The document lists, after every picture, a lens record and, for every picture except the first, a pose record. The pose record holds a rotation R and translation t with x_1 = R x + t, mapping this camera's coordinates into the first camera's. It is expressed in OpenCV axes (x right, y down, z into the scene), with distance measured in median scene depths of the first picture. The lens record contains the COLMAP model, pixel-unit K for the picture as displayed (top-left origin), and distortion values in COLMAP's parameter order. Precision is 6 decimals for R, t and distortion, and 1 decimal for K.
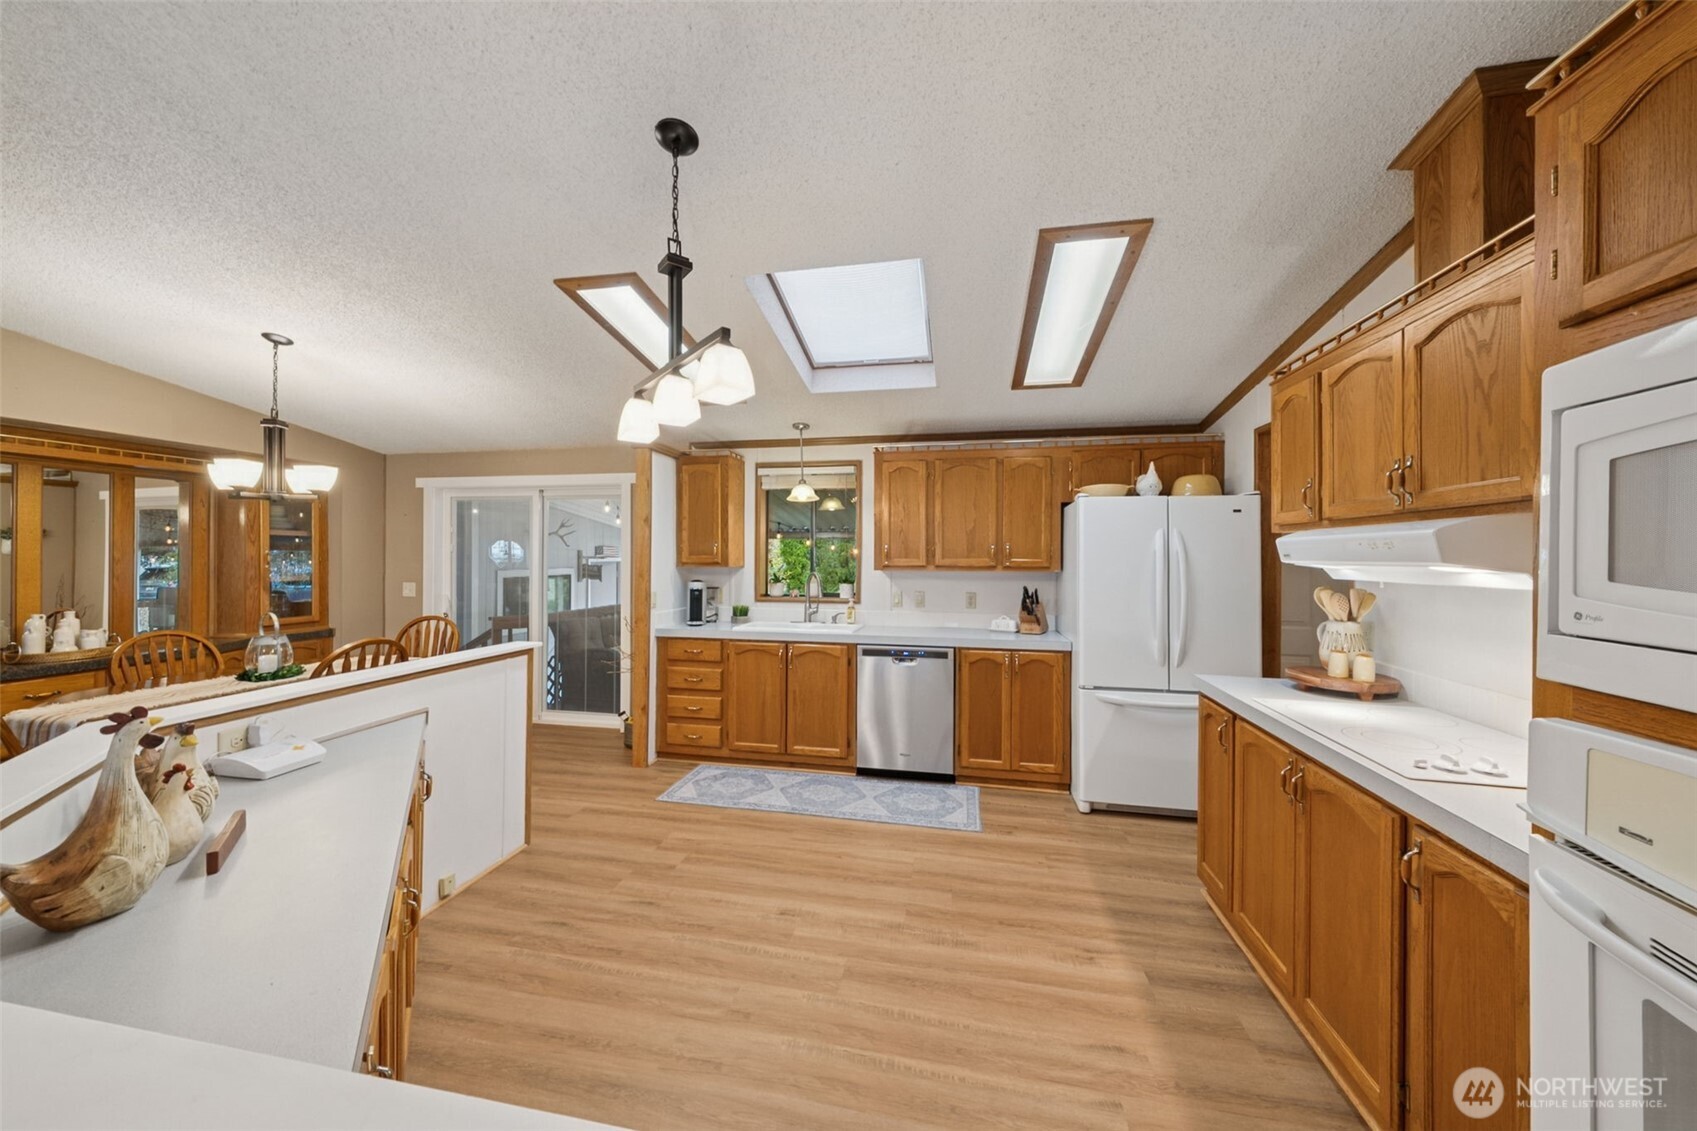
lens RADIAL K [[584.8, 0, 843.7], [0, 584.8, 554.3], [0, 0, 1]] dist [0.001759, 0.000101]
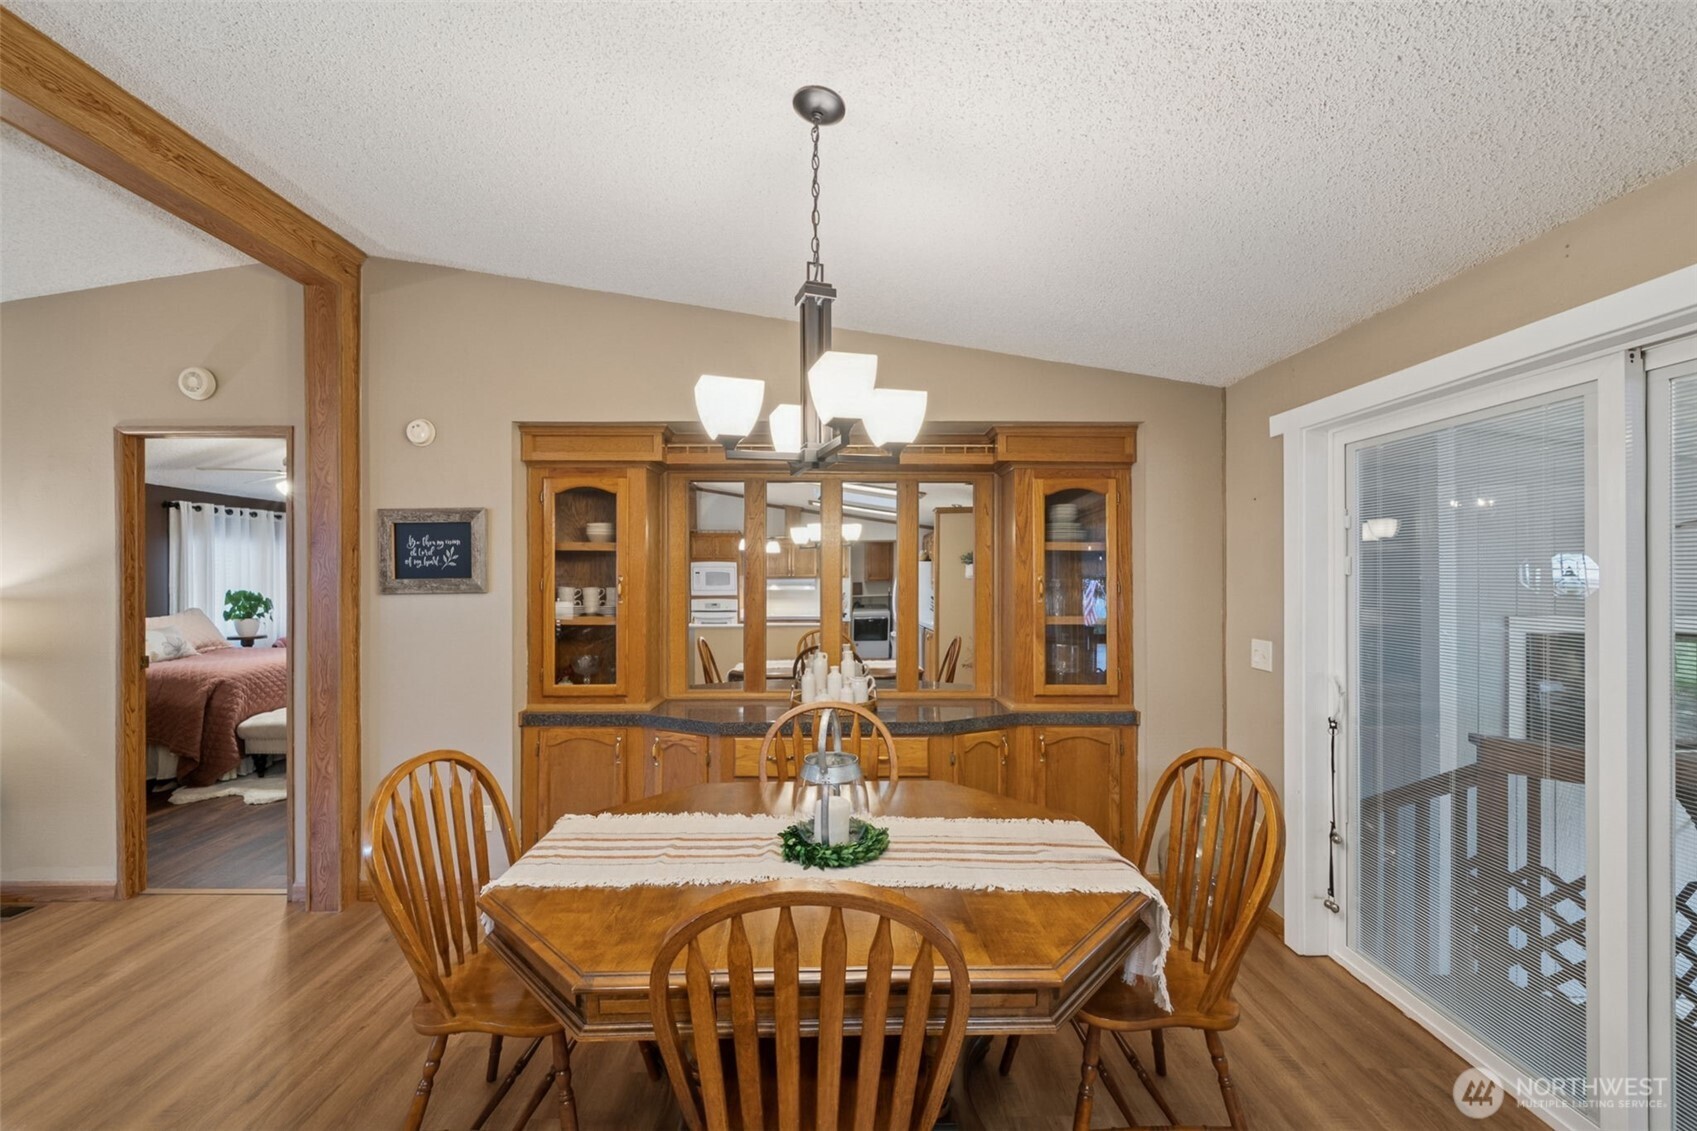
lens RADIAL K [[672.0, 0, 841.8], [0, 672.0, 574.2], [0, 0, 1]] dist [-0.000202, 0.000085]
pose [[0.211513, -0.010750, -0.977316, -0.378672], [0.006563, 0.999933, -0.009578, -0.002472], [0.977353, -0.004389, 0.211569, 0.744656]]
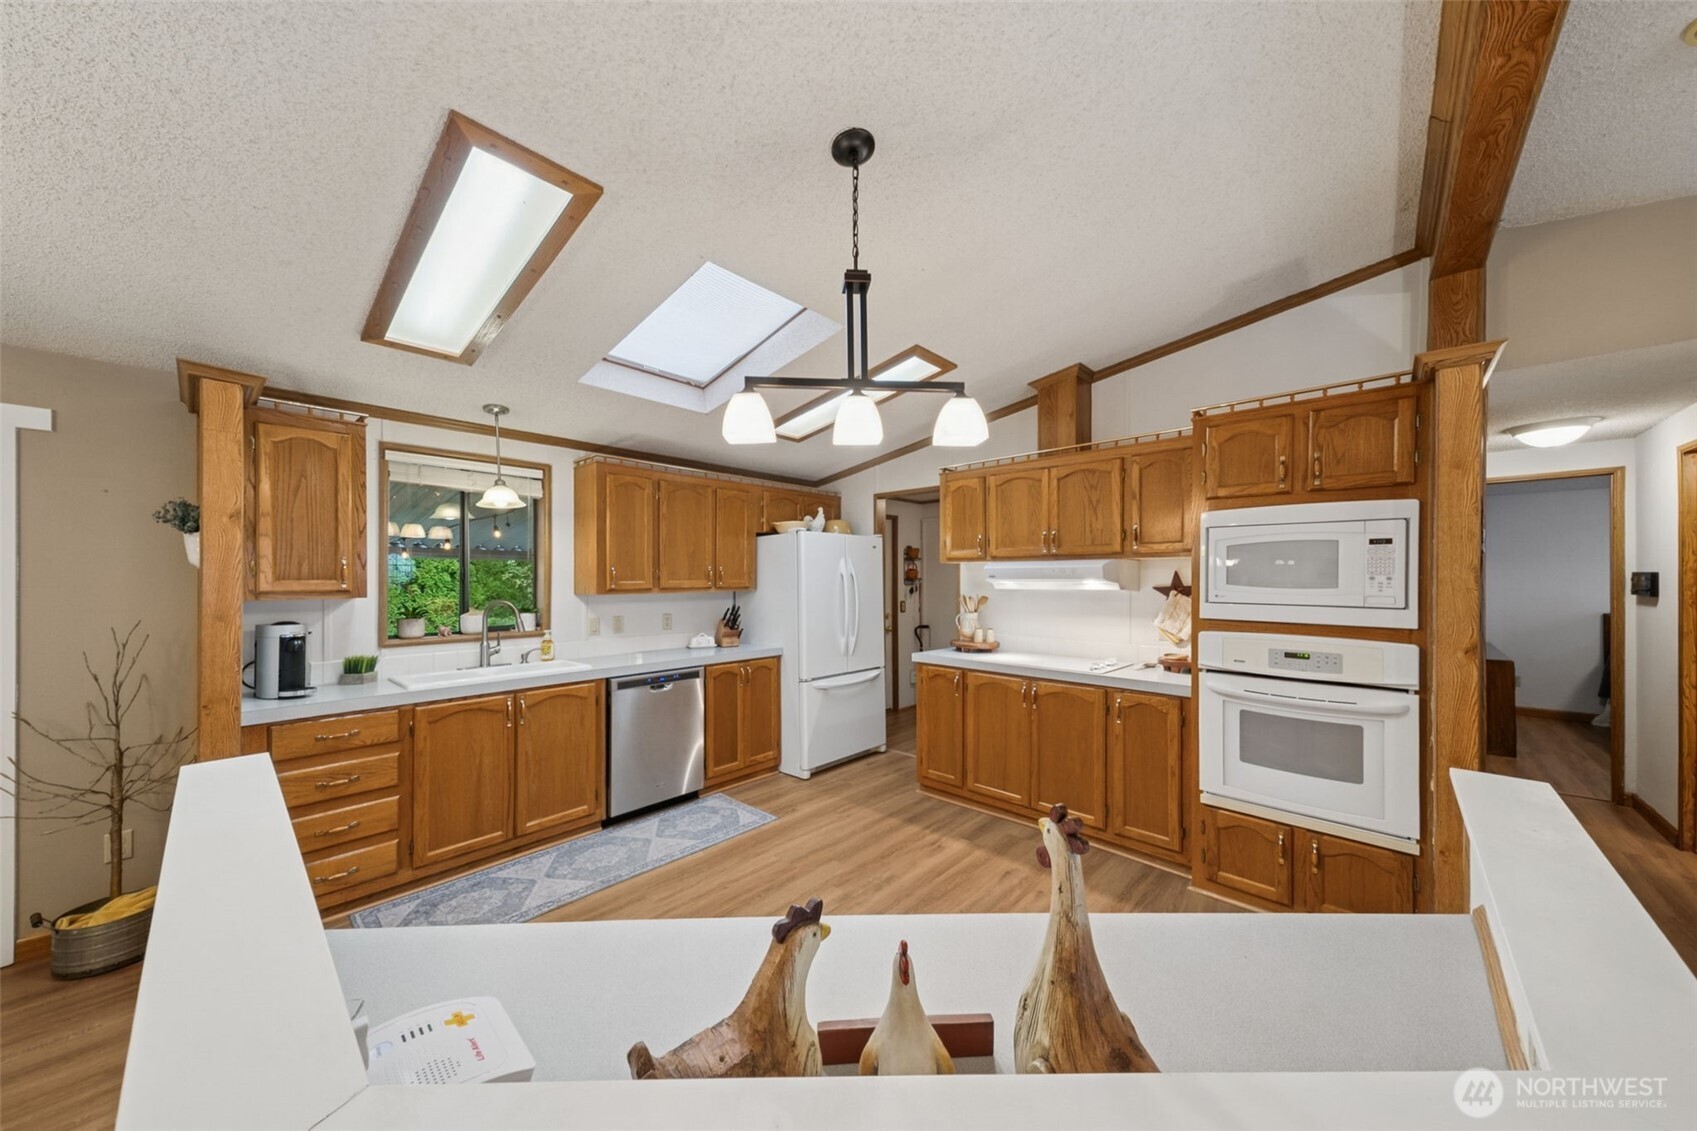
lens RADIAL K [[571.3, 0, 844.0], [0, 571.3, 576.1], [0, 0, 1]] dist [0.016725, 0.000033]
pose [[0.525369, -0.003826, 0.850866, -0.517307], [0.002869, 0.999992, 0.002724, -0.002120], [-0.850870, 0.001010, 0.525376, 0.238748]]
